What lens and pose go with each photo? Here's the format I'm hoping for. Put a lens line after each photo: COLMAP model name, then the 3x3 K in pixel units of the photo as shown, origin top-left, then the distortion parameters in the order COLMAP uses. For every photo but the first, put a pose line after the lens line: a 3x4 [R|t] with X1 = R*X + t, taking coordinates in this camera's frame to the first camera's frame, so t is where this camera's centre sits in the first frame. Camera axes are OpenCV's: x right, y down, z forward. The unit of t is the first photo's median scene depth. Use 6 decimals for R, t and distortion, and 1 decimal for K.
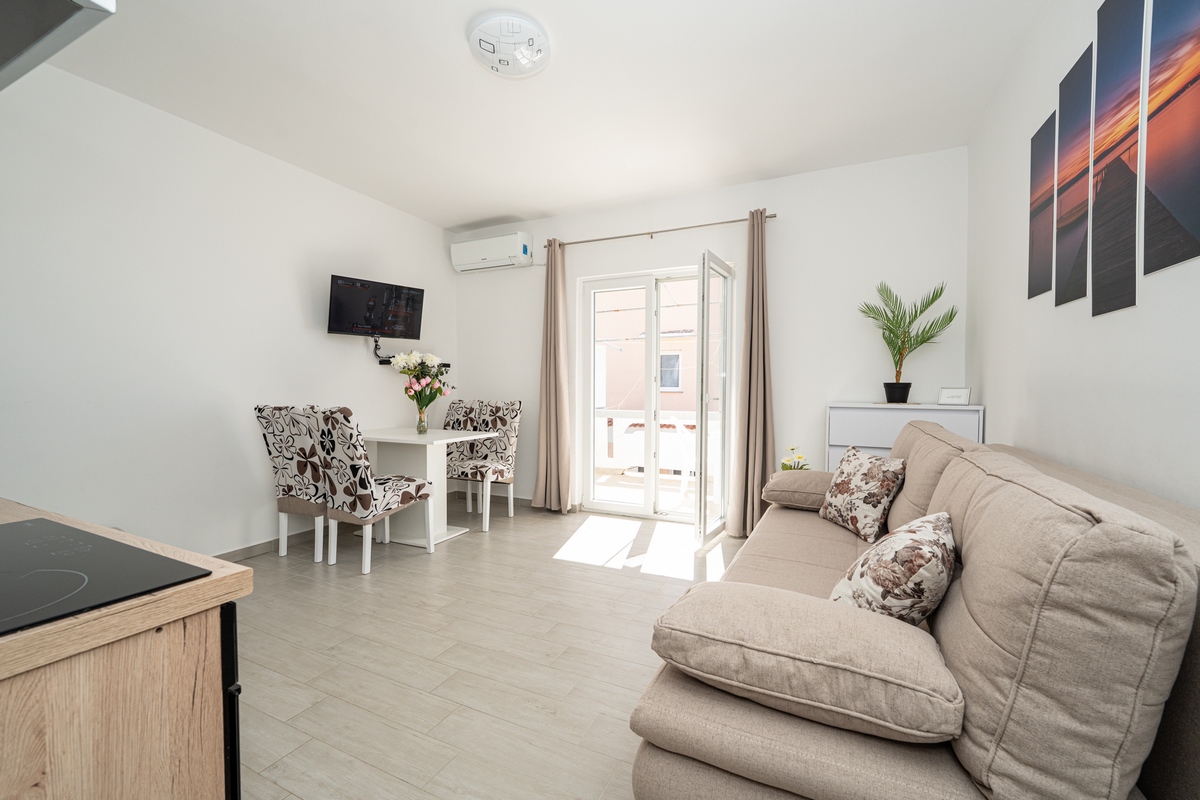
lens RADIAL K [[488.3, 0, 592.5], [0, 488.3, 401.0], [0, 0, 1]] dist [-0.007000, -0.002240]
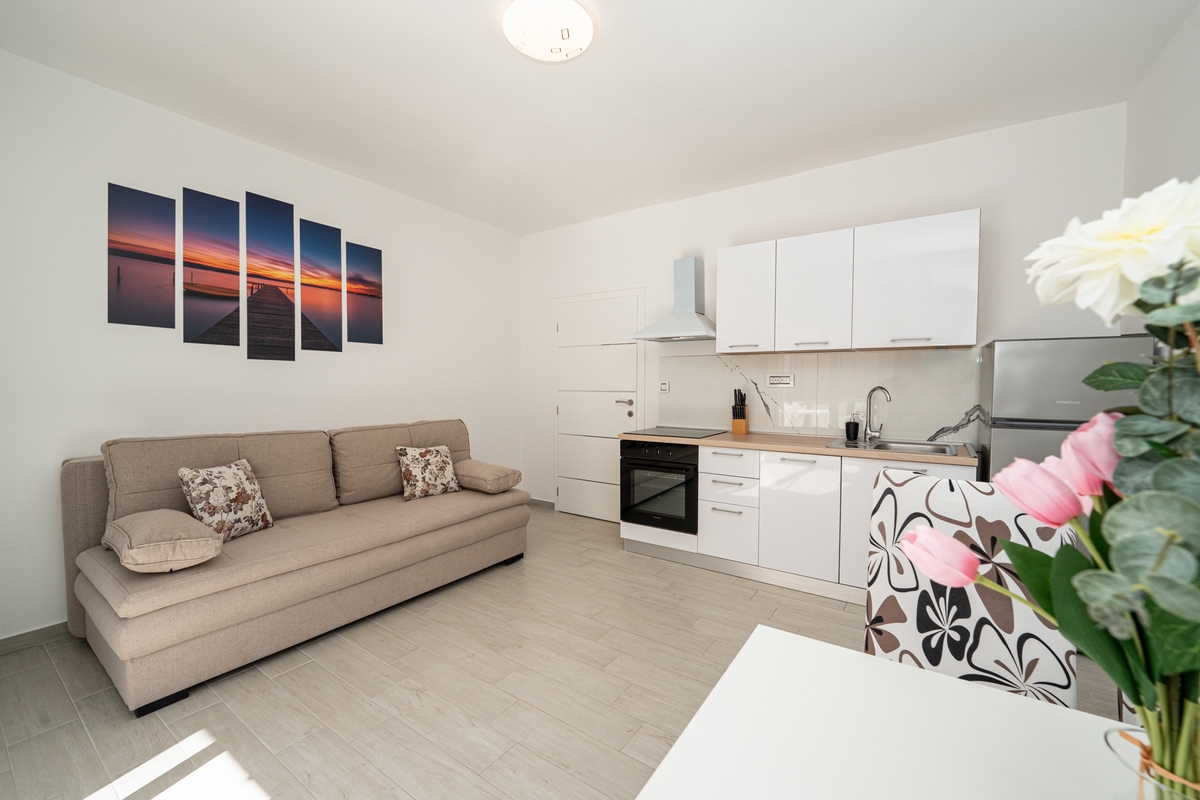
lens RADIAL K [[488.3, 0, 598.8], [0, 488.3, 402.6], [0, 0, 1]] dist [-0.007000, -0.002240]
pose [[-0.988722, -0.014891, 0.149022, -0.290927], [-0.004798, 0.997683, 0.067864, -0.074927], [-0.149687, 0.066384, -0.986502, 1.389642]]
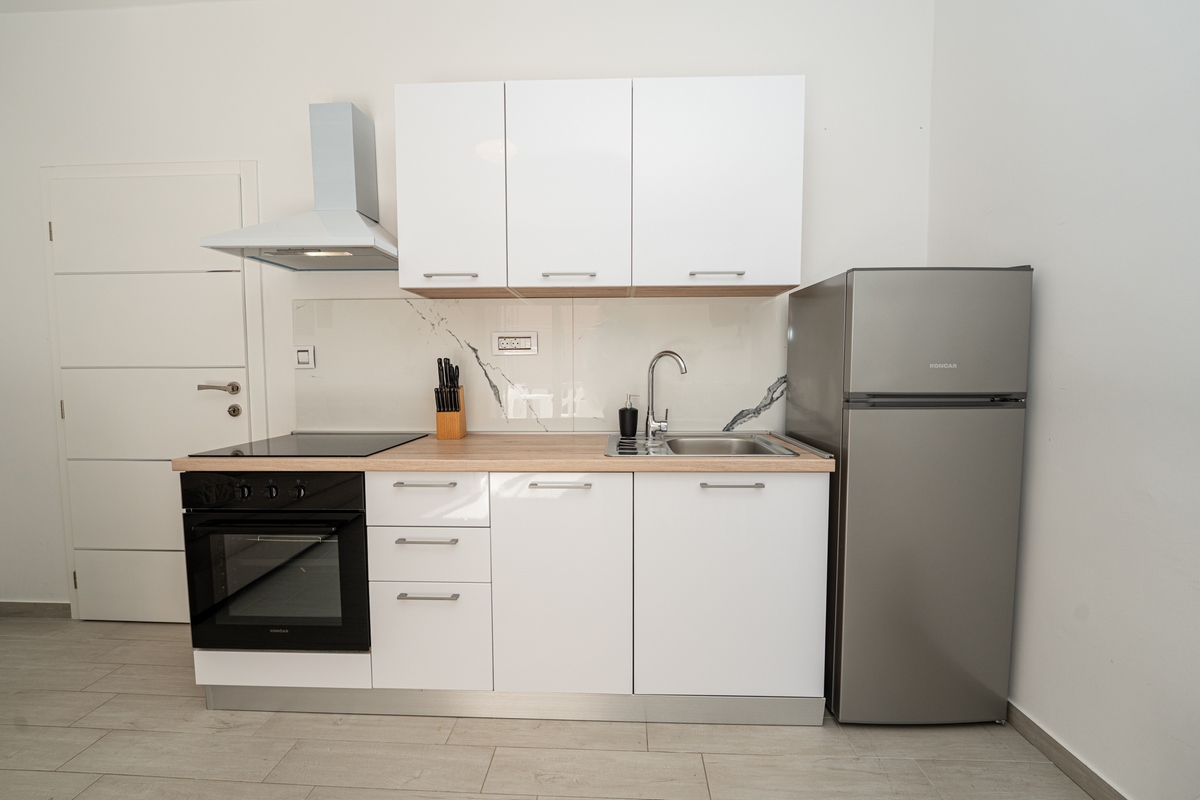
lens RADIAL K [[488.3, 0, 604.7], [0, 488.3, 401.9], [0, 0, 1]] dist [-0.007000, -0.002240]
pose [[-0.911846, 0.022615, -0.409910, -0.371467], [-0.014025, 0.996183, 0.086158, -0.031089], [0.410294, 0.084311, -0.908048, 0.876630]]
